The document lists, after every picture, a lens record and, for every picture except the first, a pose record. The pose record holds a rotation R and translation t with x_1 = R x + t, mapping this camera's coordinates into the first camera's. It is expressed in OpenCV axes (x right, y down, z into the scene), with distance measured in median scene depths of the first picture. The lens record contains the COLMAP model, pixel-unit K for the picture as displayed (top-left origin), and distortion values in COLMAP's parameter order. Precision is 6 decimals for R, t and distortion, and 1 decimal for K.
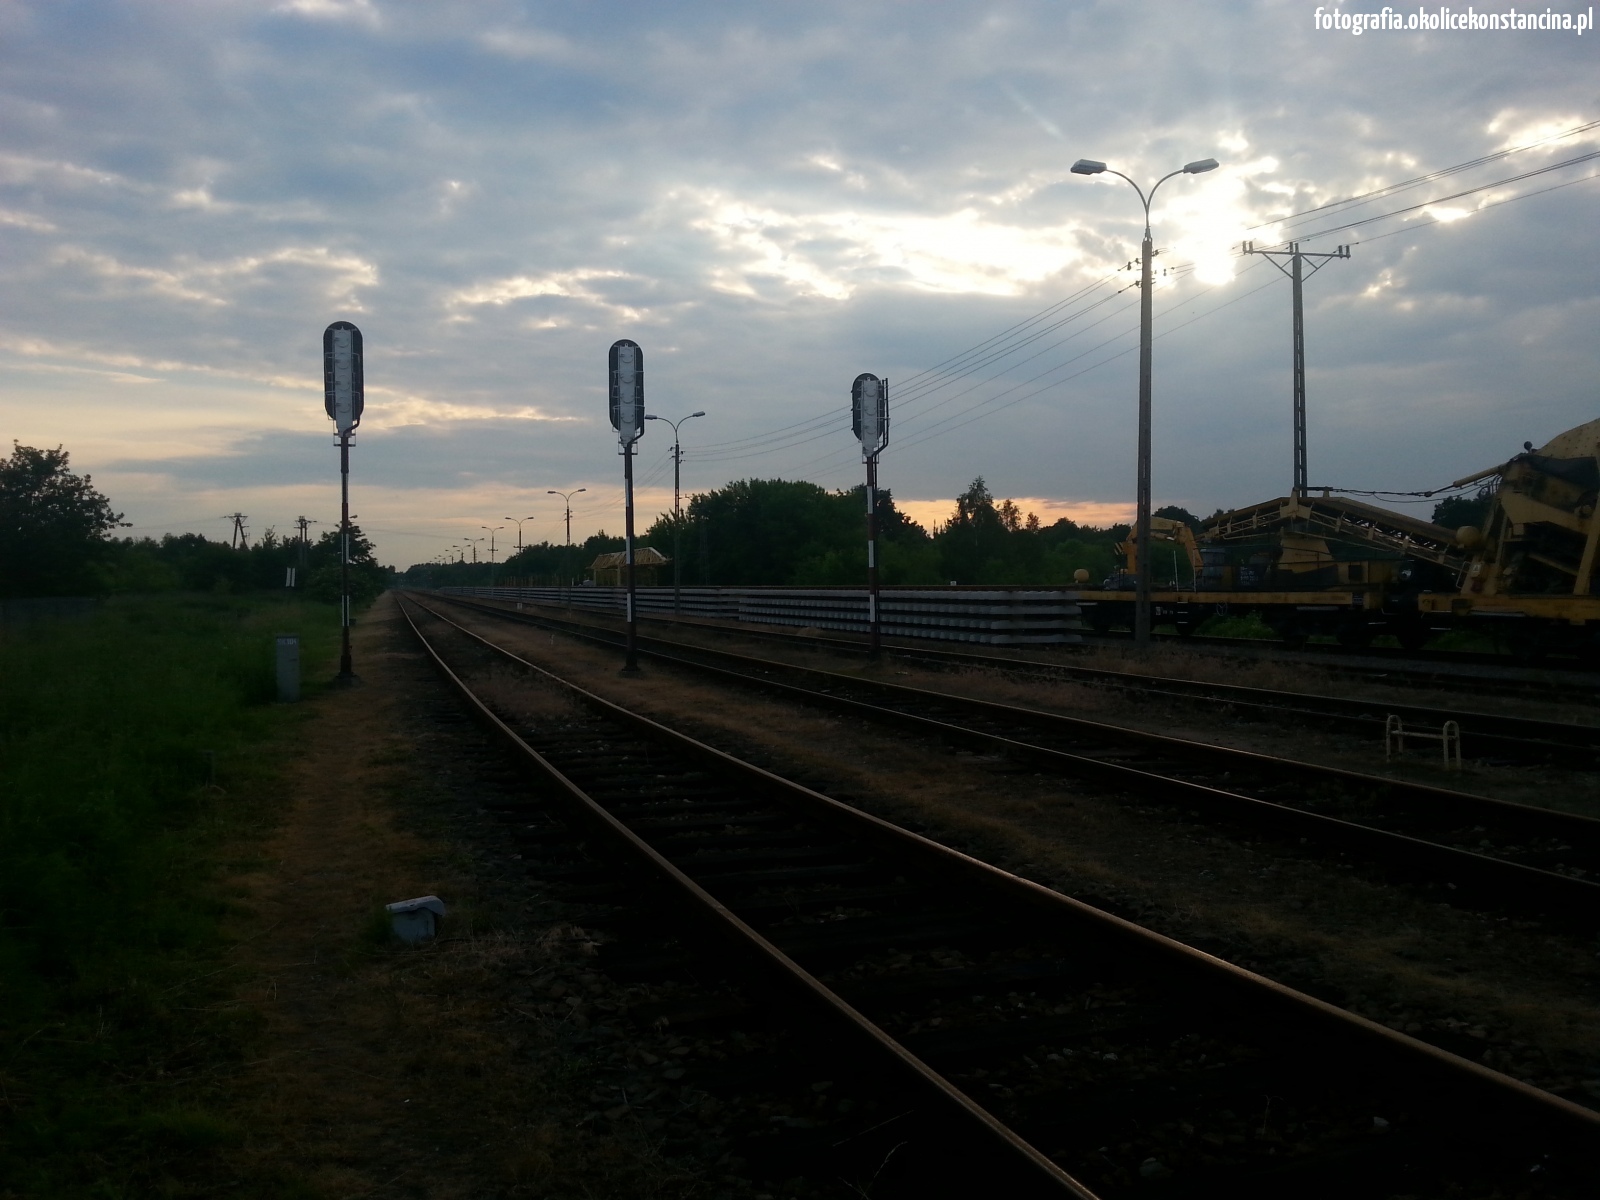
lens RADIAL K [[1311.4, 0, 817.5], [0, 1311.4, 570.2], [0, 0, 1]] dist [0.026692, -0.083985]
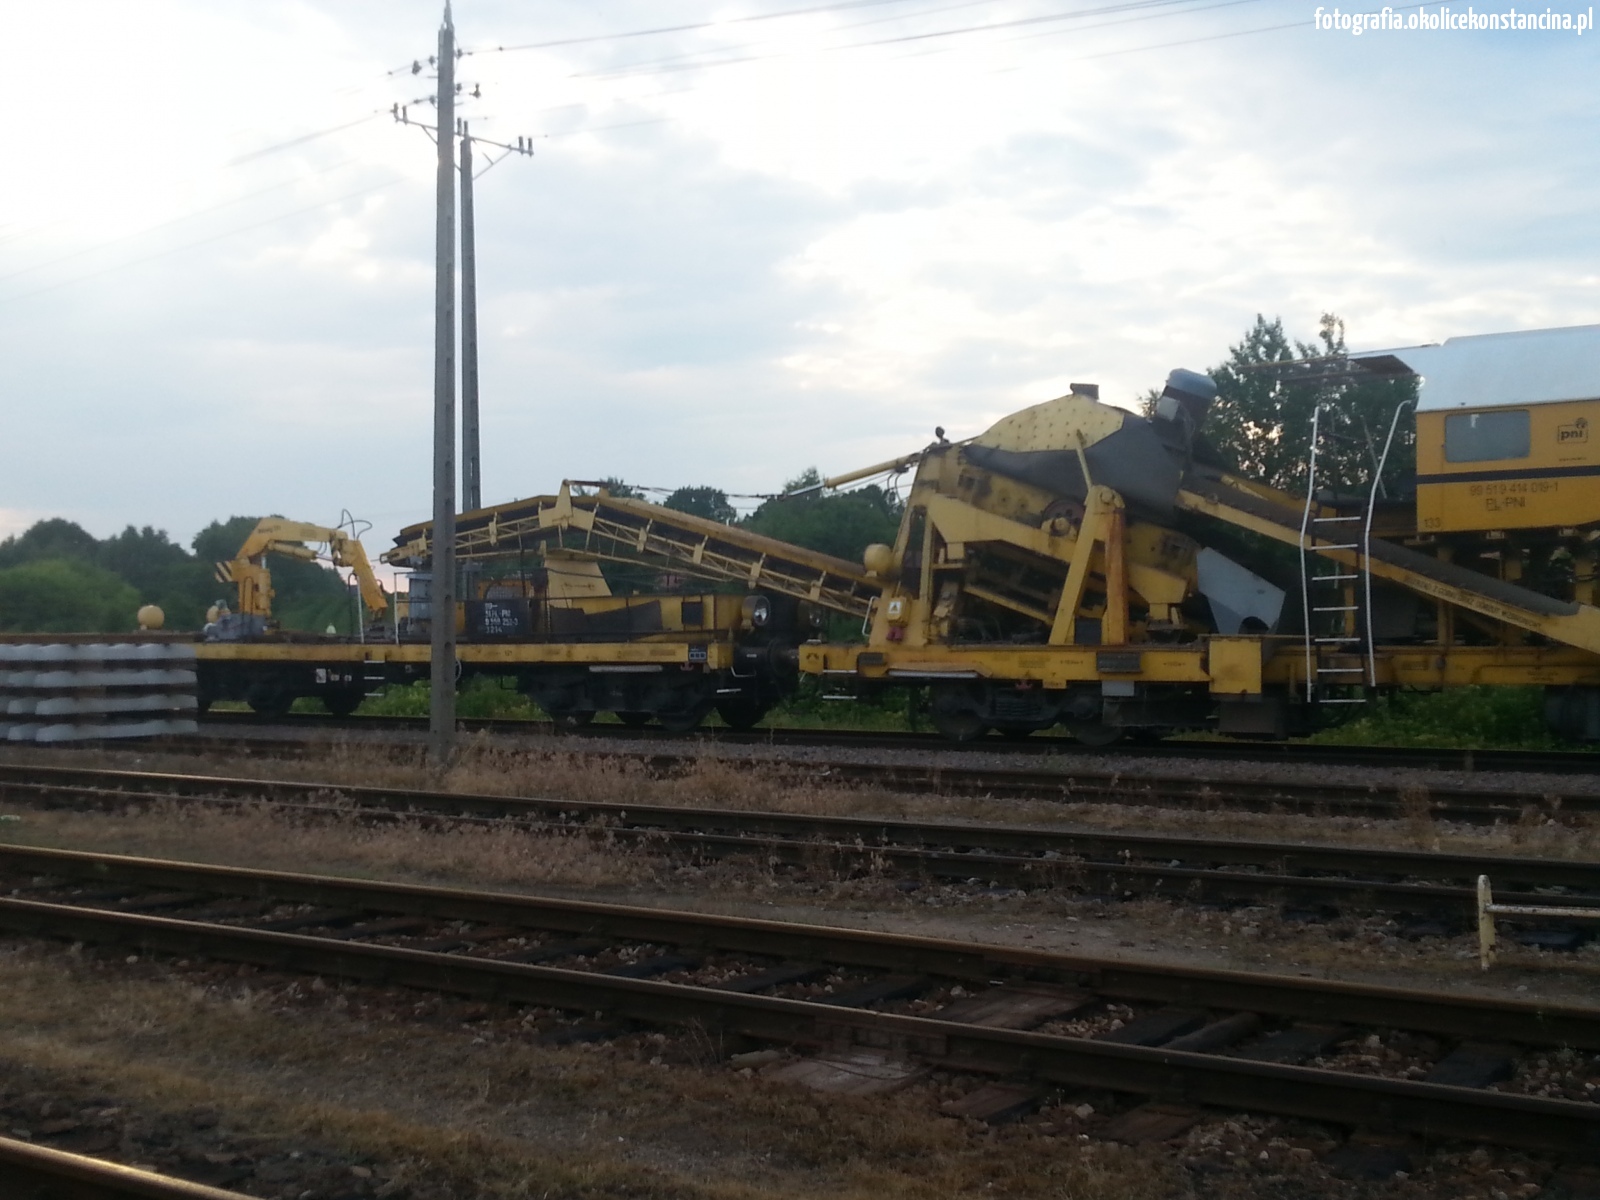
lens RADIAL K [[1814.1, 0, 821.3], [0, 1814.1, 585.9], [0, 0, 1]] dist [0.005298, 0.000000]
pose [[0.782055, 0.014128, 0.623049, -0.079357], [-0.004689, 0.999848, -0.016786, 0.002588], [-0.623192, 0.010206, 0.782002, 0.208672]]
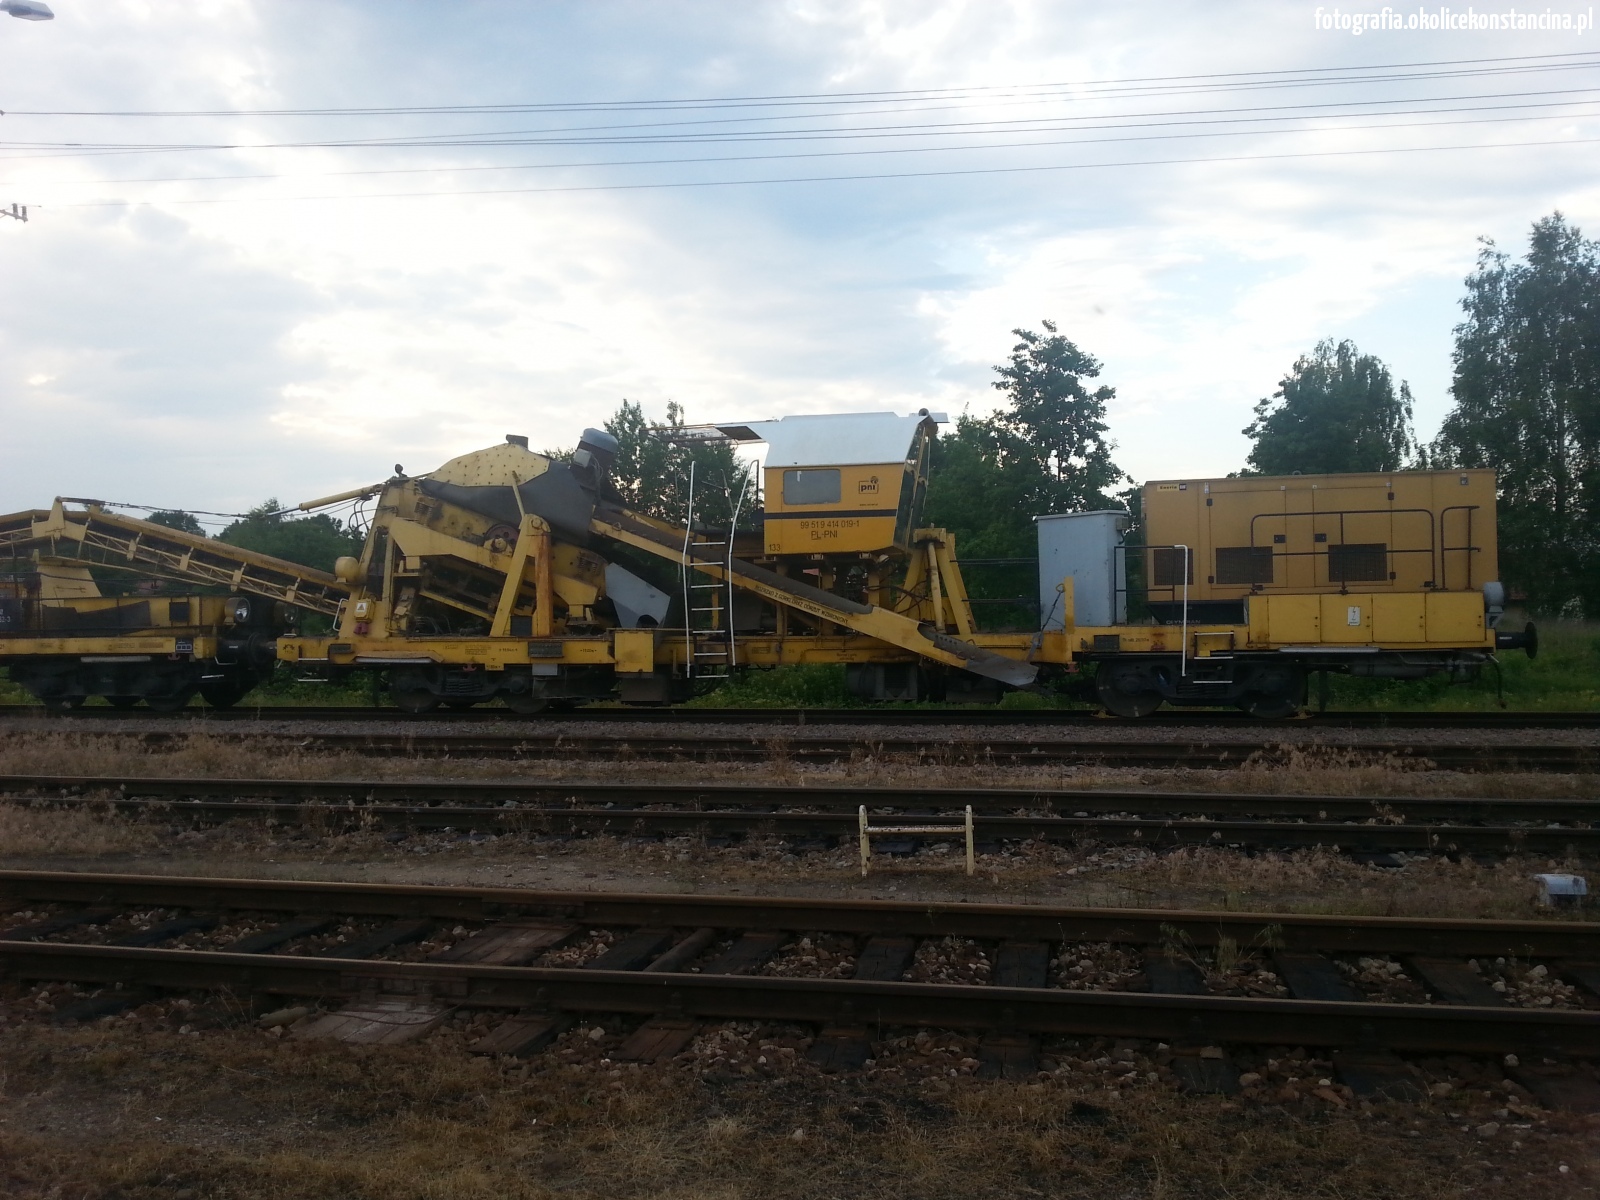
lens RADIAL K [[1311.4, 0, 829.2], [0, 1311.4, 597.7], [0, 0, 1]] dist [0.026692, -0.083985]
pose [[0.479975, 0.016405, 0.877129, -0.066870], [-0.004350, 0.999857, -0.016320, 0.003608], [-0.877271, 0.004018, 0.479978, 0.237631]]
